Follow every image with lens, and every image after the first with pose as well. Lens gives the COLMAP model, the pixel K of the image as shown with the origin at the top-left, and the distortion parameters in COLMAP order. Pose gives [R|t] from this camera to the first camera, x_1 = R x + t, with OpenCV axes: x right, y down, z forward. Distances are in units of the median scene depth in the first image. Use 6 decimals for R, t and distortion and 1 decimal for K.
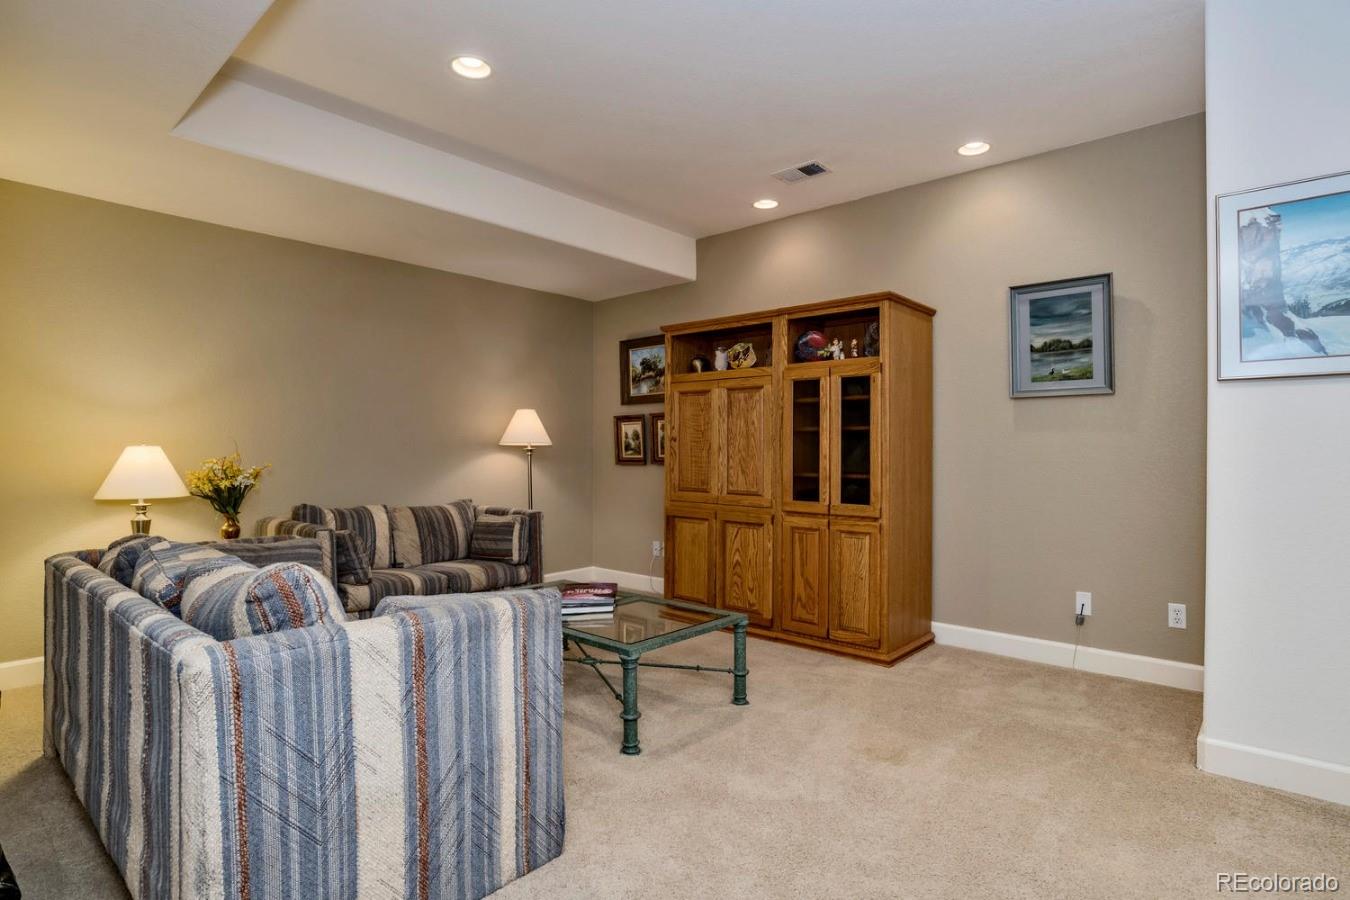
lens RADIAL K [[688.8, 0, 684.2], [0, 688.8, 445.4], [0, 0, 1]] dist [-0.050859, 0.023228]
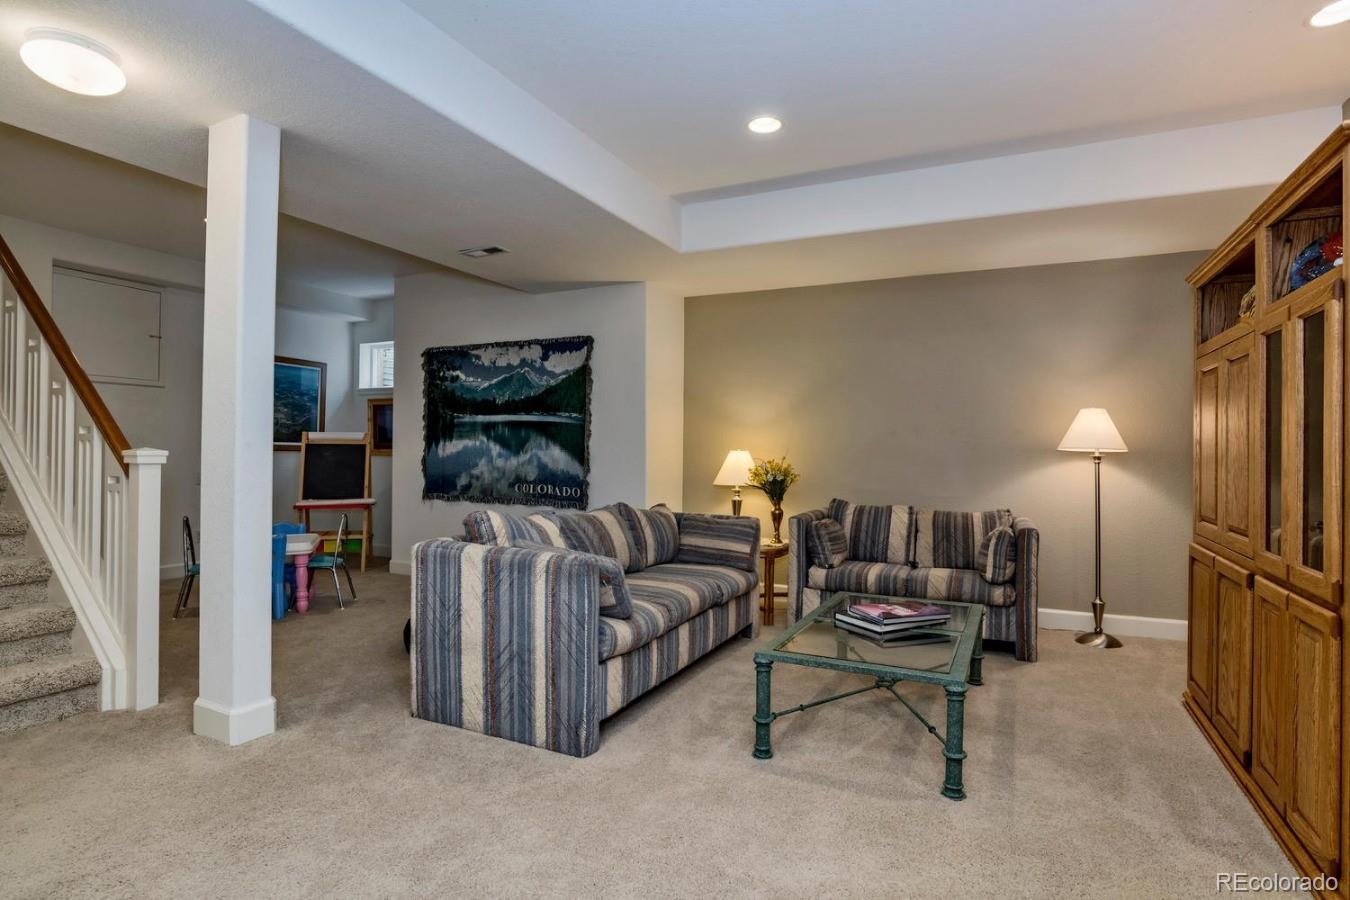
lens RADIAL K [[688.8, 0, 684.2], [0, 688.8, 445.4], [0, 0, 1]] dist [-0.050859, 0.023228]
pose [[0.264026, -0.007347, -0.964488, 1.218863], [-0.004326, 0.999952, -0.008801, 0.005282], [0.964506, 0.006496, 0.263981, 0.883255]]
